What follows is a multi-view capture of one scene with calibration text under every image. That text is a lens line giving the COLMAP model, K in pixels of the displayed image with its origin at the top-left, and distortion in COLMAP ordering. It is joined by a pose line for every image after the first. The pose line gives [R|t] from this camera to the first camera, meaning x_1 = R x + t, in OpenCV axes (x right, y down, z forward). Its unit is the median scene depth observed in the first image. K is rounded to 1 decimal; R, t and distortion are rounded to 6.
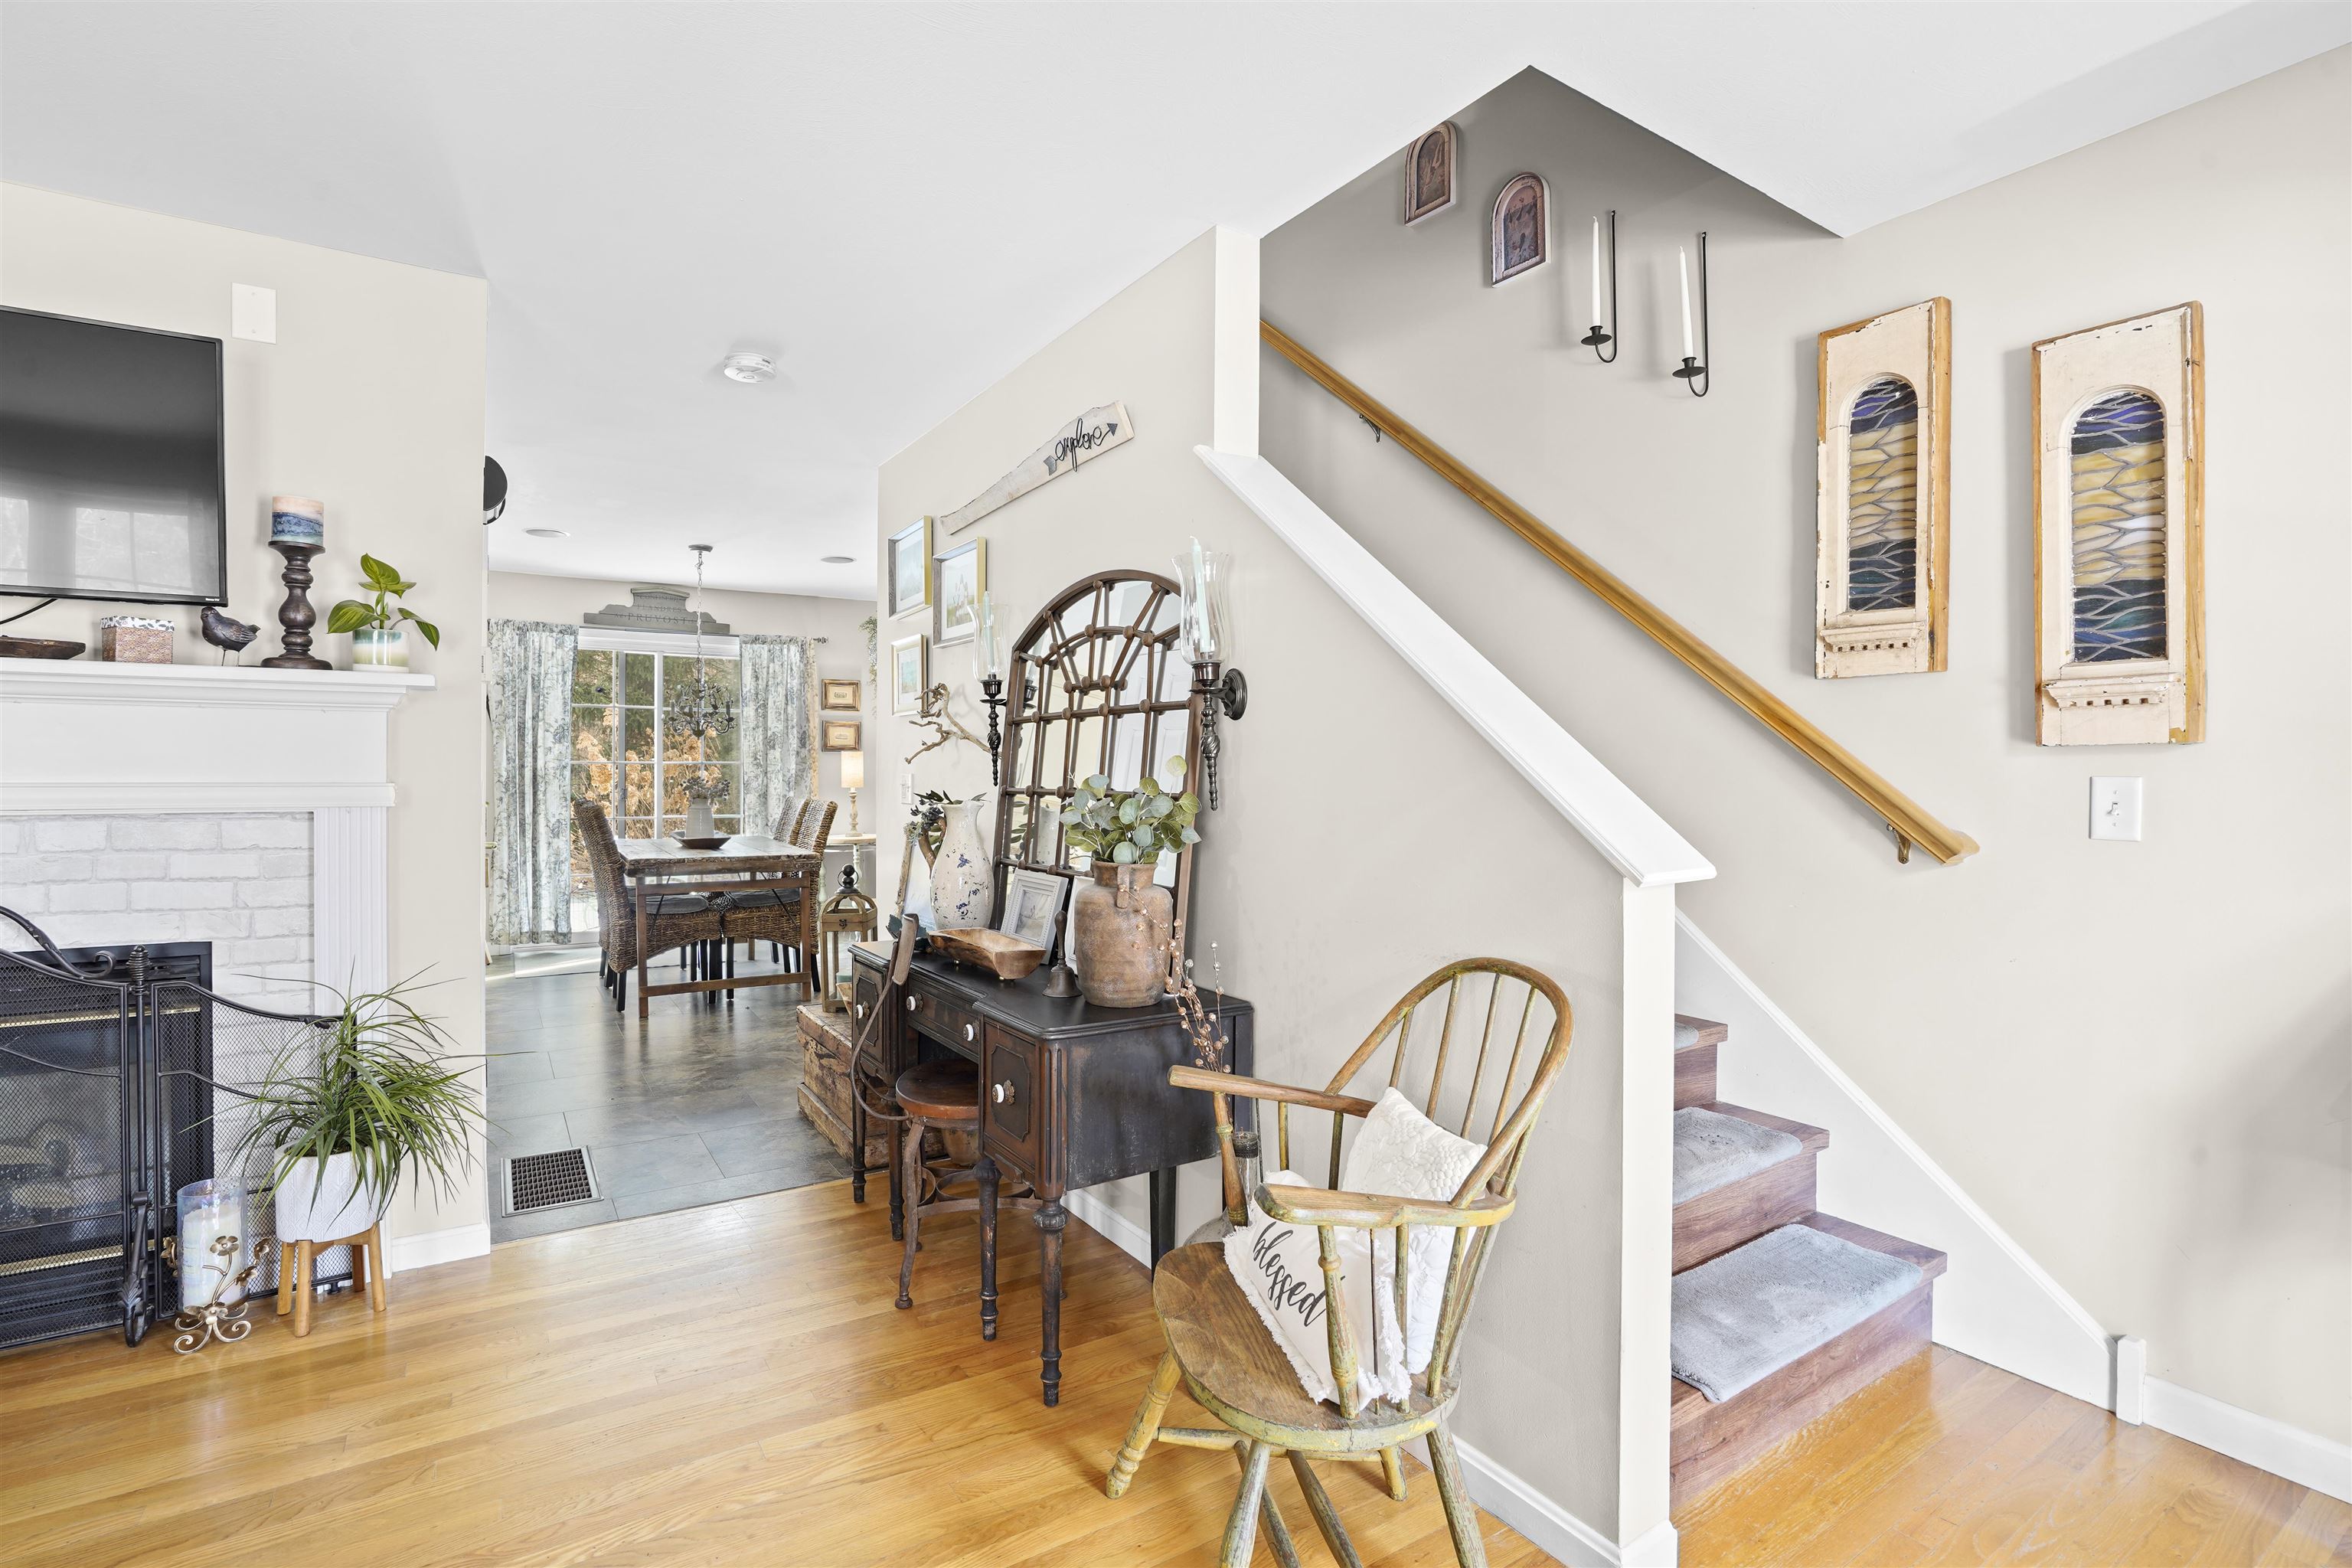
lens RADIAL K [[1099.4, 0, 1156.0], [0, 1099.4, 773.6], [0, 0, 1]] dist [-0.035638, 0.011281]
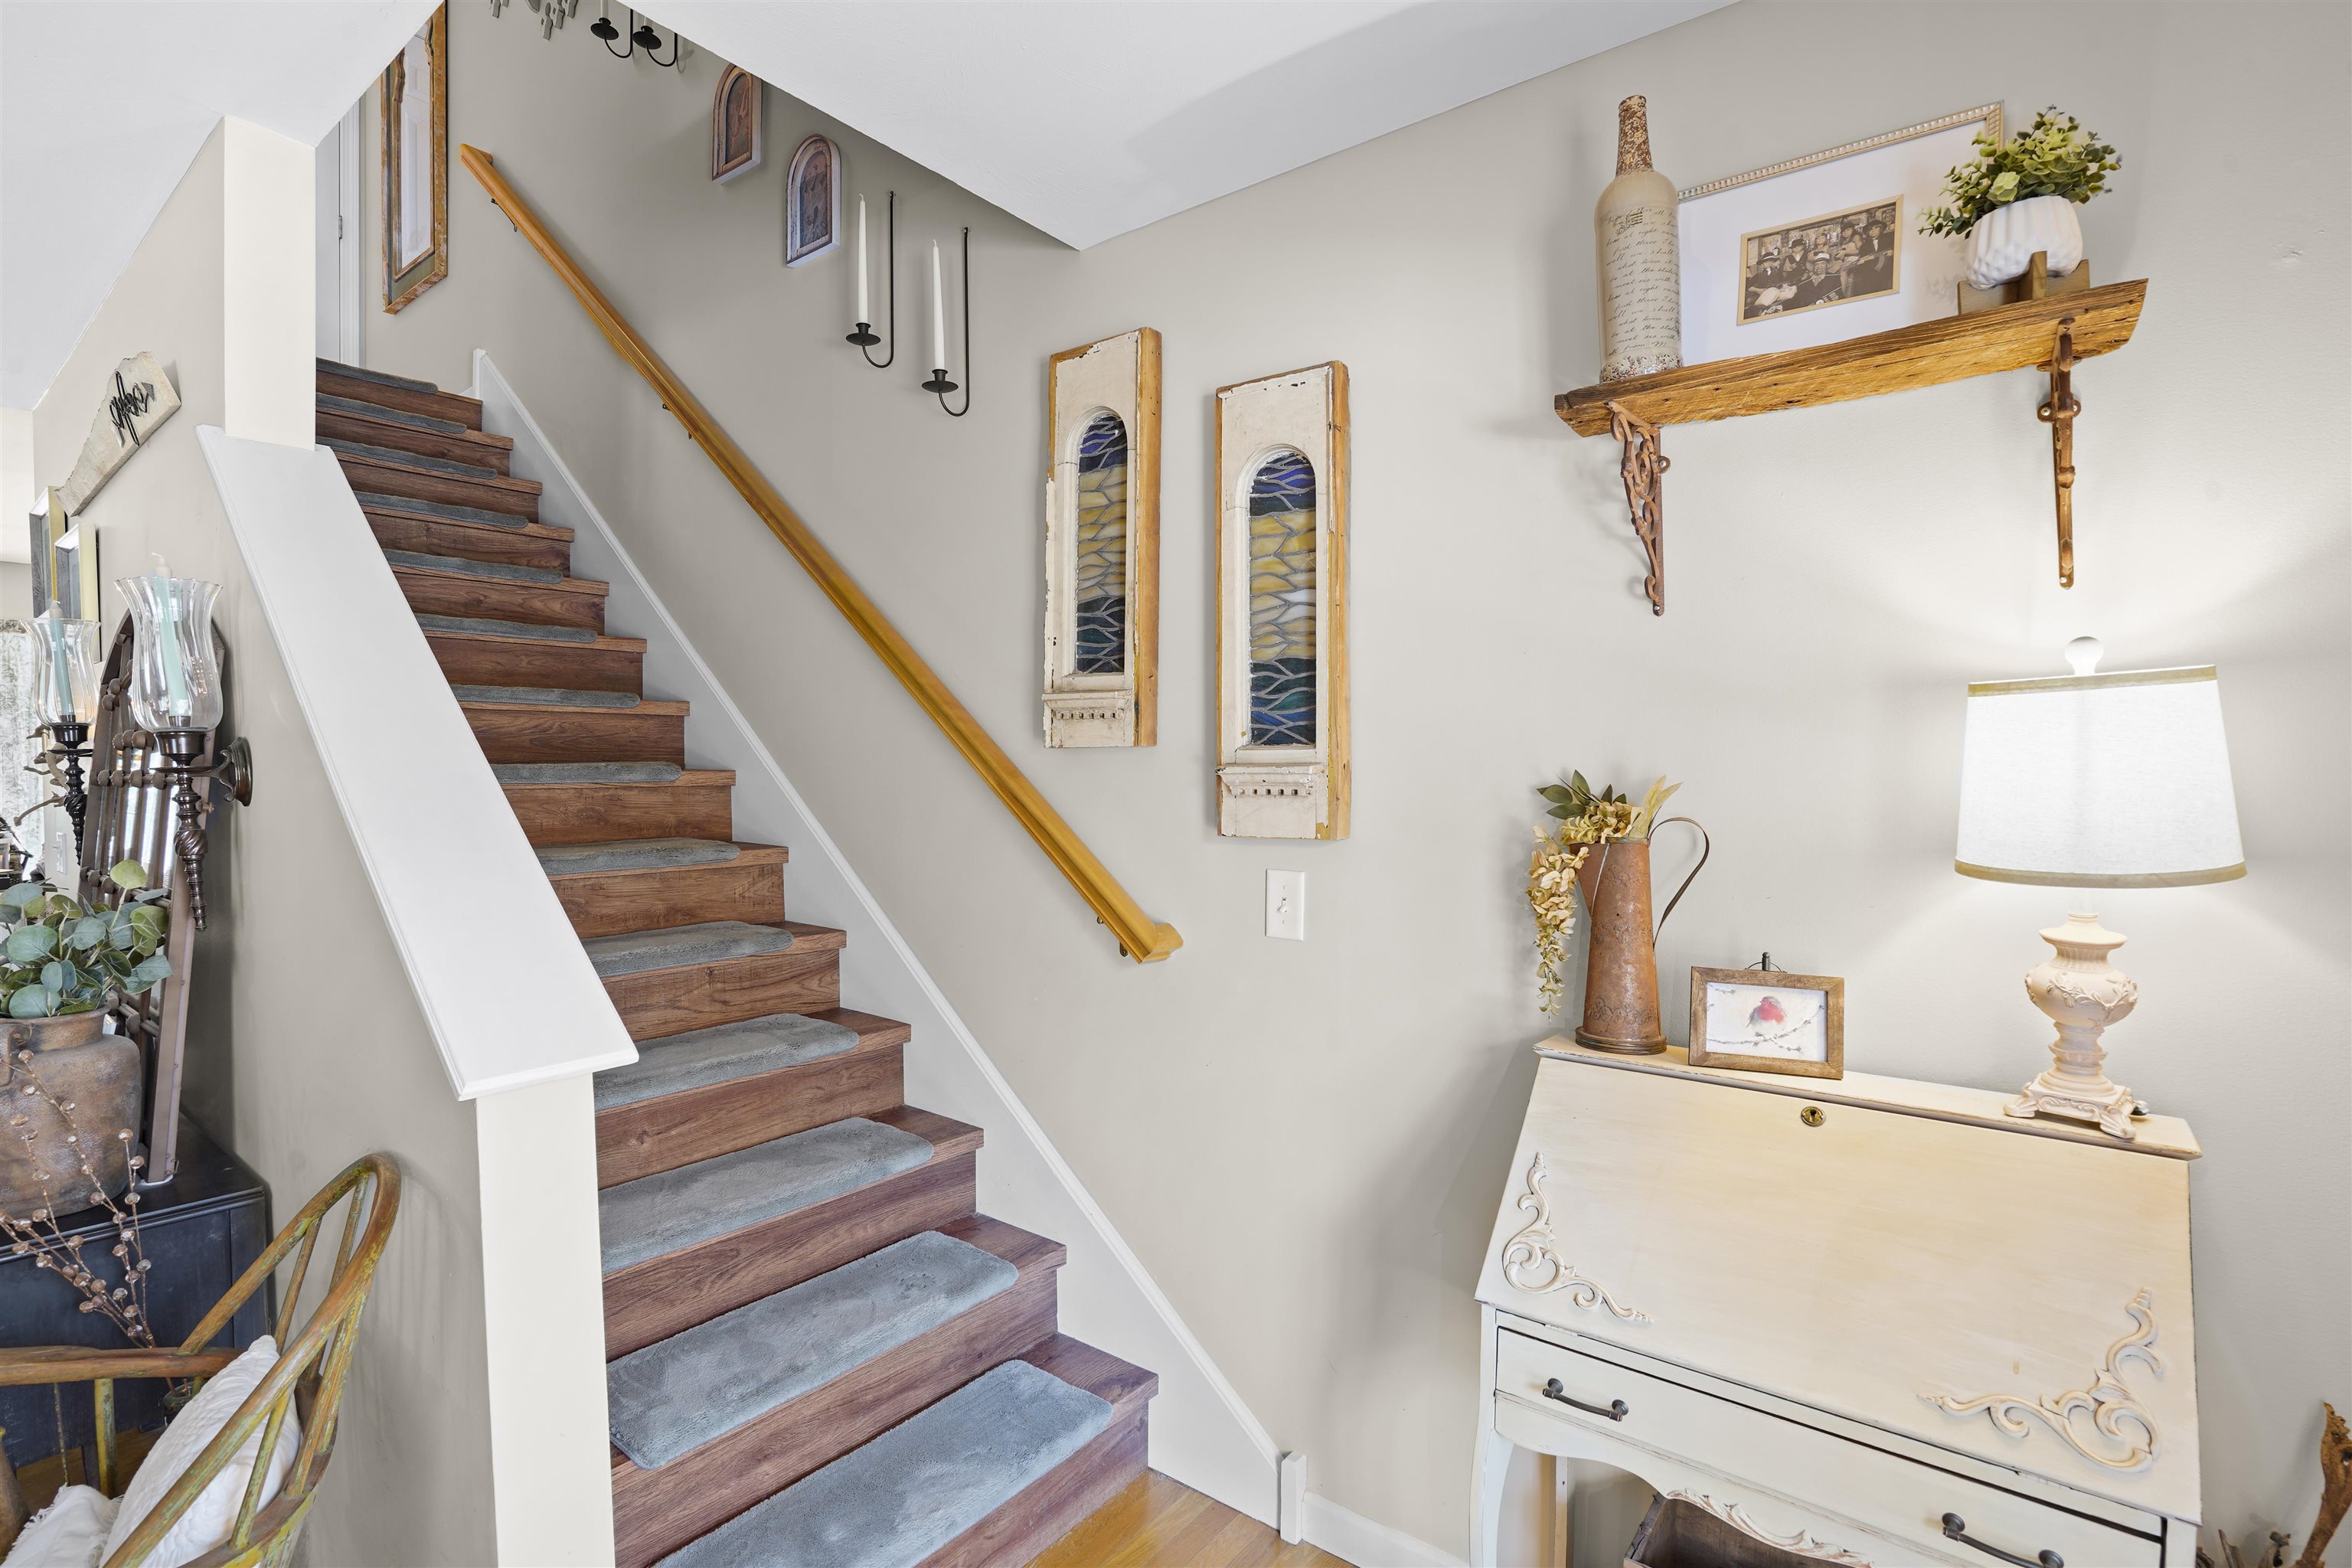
lens RADIAL K [[1099.4, 0, 1155.9], [0, 1099.4, 794.3], [0, 0, 1]] dist [-0.035638, 0.011281]
pose [[0.949750, -0.009716, 0.312858, 0.442377], [0.000801, 0.999590, 0.028611, -0.080164], [-0.313007, -0.026923, 0.949369, 0.125266]]
